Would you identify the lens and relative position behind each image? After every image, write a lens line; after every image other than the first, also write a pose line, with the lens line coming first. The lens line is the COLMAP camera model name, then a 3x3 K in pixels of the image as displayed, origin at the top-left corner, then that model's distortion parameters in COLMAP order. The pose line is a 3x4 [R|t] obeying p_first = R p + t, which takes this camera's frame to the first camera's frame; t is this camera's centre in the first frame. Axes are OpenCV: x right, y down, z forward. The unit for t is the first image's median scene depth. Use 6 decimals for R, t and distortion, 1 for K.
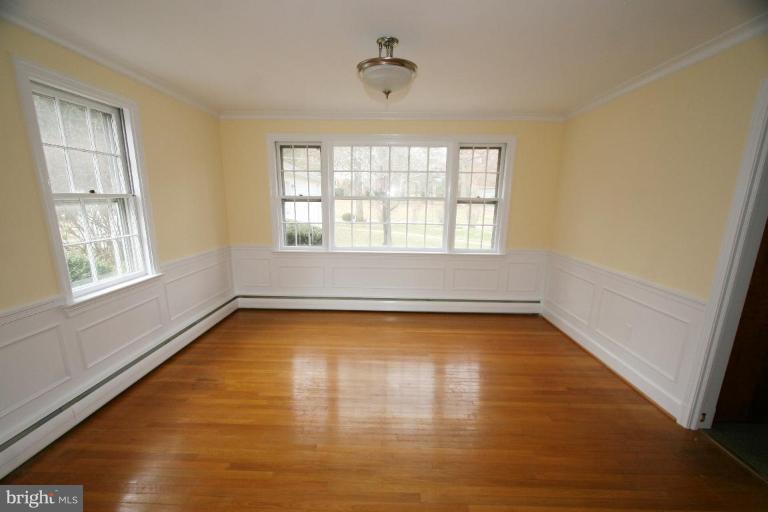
lens RADIAL K [[345.2, 0, 378.3], [0, 345.2, 285.8], [0, 0, 1]] dist [-0.040099, -0.000204]
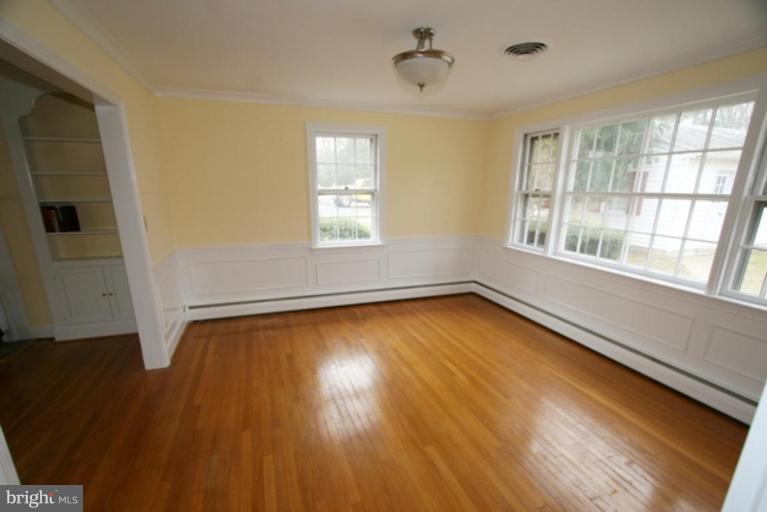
lens RADIAL K [[344.7, 0, 377.8], [0, 344.7, 285.8], [0, 0, 1]] dist [-0.040099, -0.000204]
pose [[0.333351, 0.243961, -0.910692, 0.539852], [-0.229590, 0.957868, 0.172559, -0.083073], [0.914421, 0.151563, 0.375317, 0.325908]]
